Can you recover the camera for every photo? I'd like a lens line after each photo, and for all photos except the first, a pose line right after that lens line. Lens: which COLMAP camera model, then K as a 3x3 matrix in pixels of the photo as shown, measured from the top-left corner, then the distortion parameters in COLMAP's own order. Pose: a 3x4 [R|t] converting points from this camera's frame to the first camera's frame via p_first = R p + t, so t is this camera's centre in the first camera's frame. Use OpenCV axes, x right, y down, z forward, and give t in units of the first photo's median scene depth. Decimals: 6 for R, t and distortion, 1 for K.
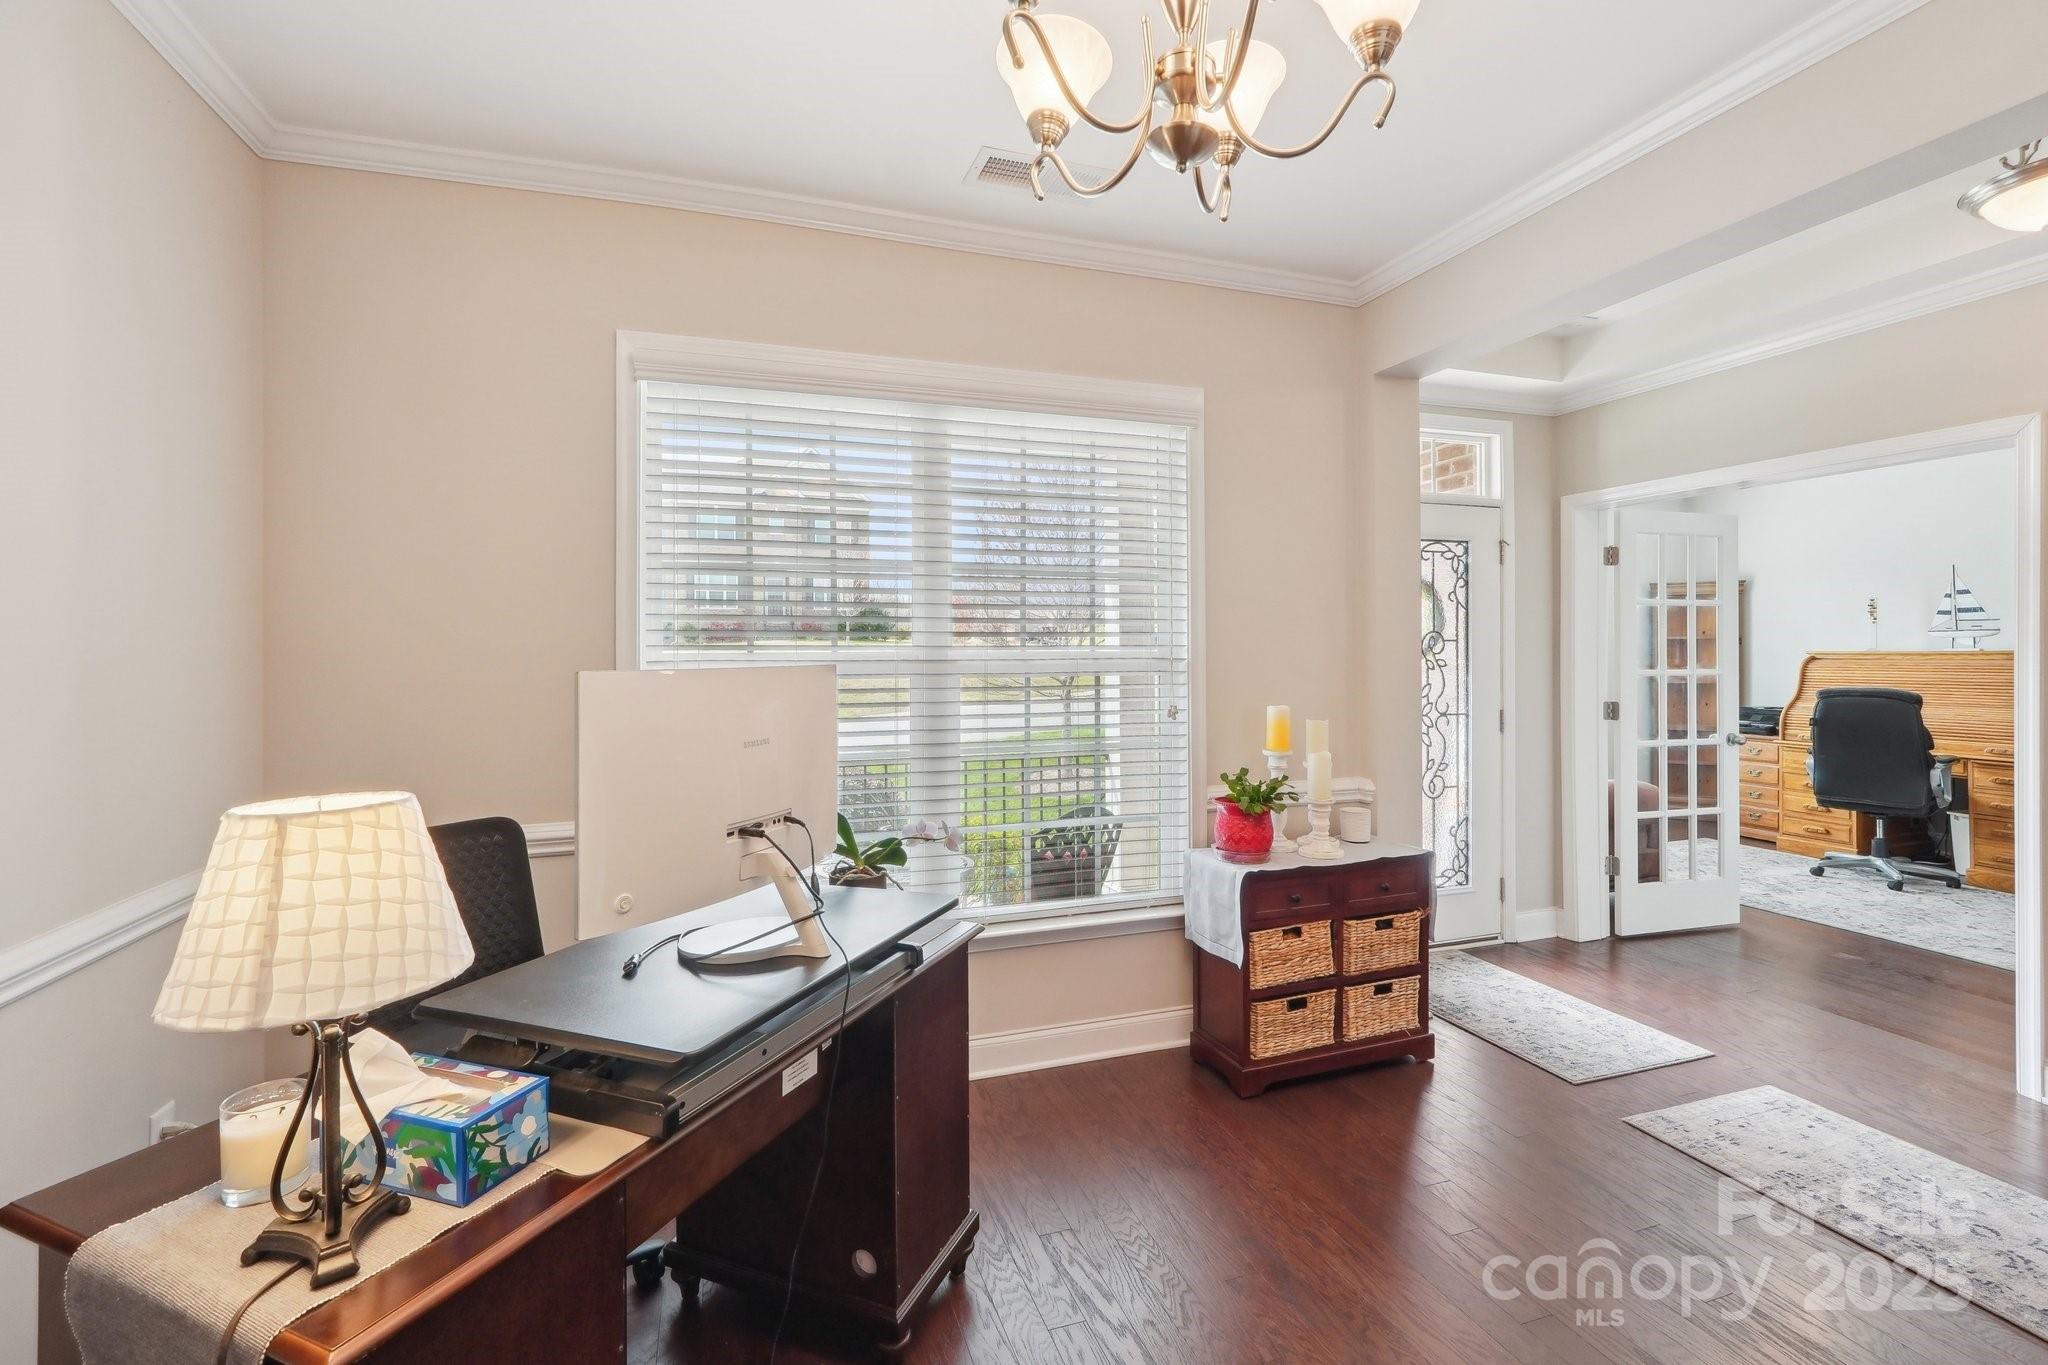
lens RADIAL K [[933.0, 0, 1057.9], [0, 933.0, 646.1], [0, 0, 1]] dist [0.000382, 0.000032]
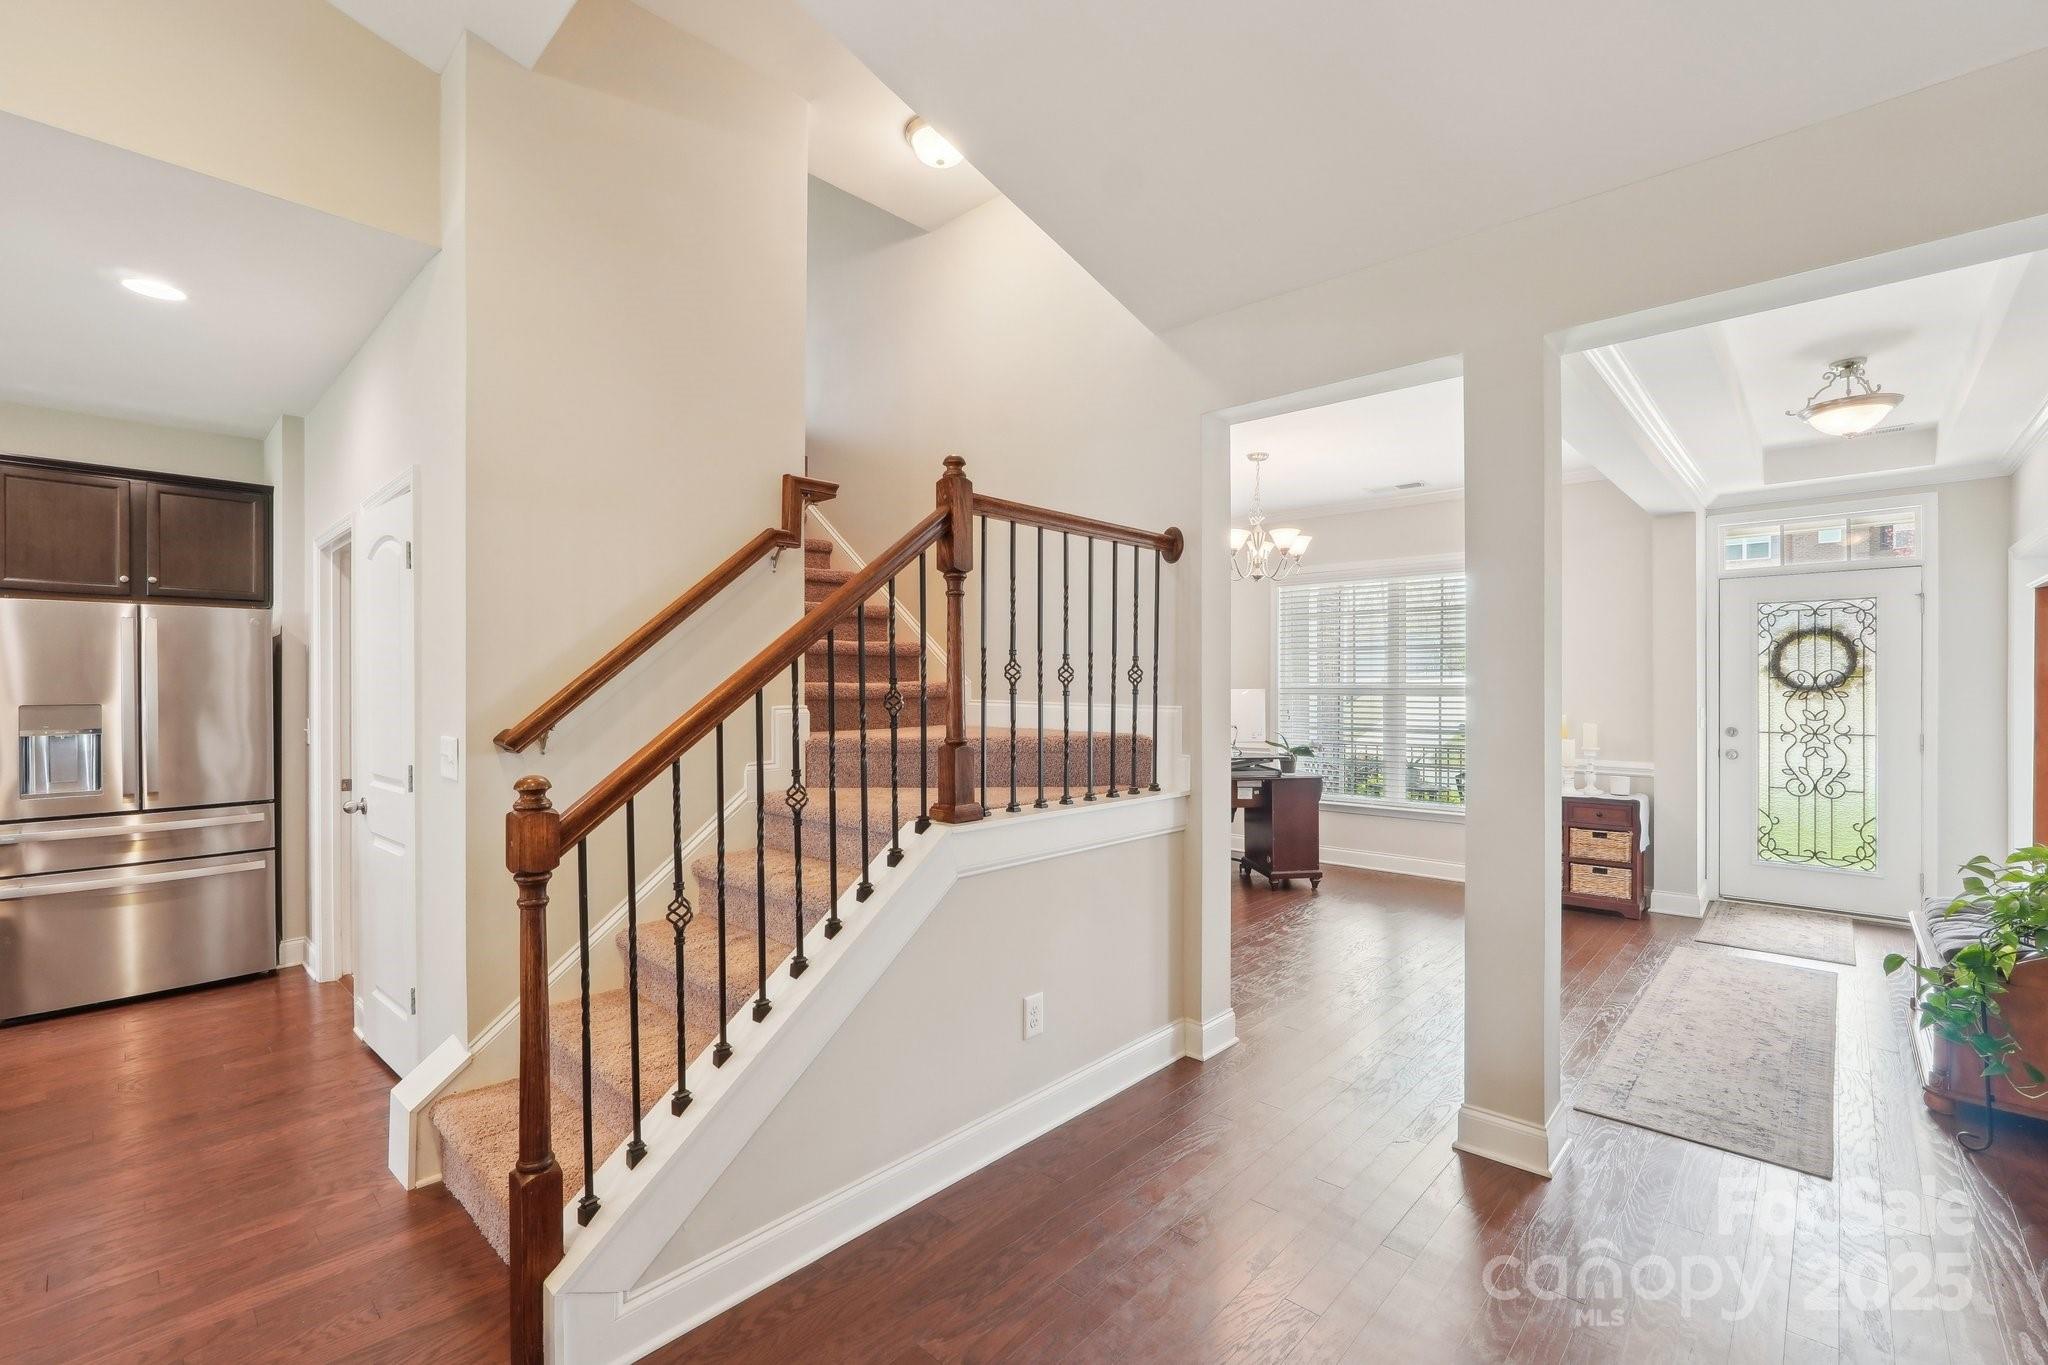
lens RADIAL K [[897.0, 0, 1039.3], [0, 897.0, 679.4], [0, 0, 1]] dist [0.000708, 0.000255]
pose [[0.496687, -0.003520, -0.867922, 0.927217], [0.002551, 0.999993, -0.002596, -0.002359], [0.867926, -0.000925, 0.496693, -0.571175]]
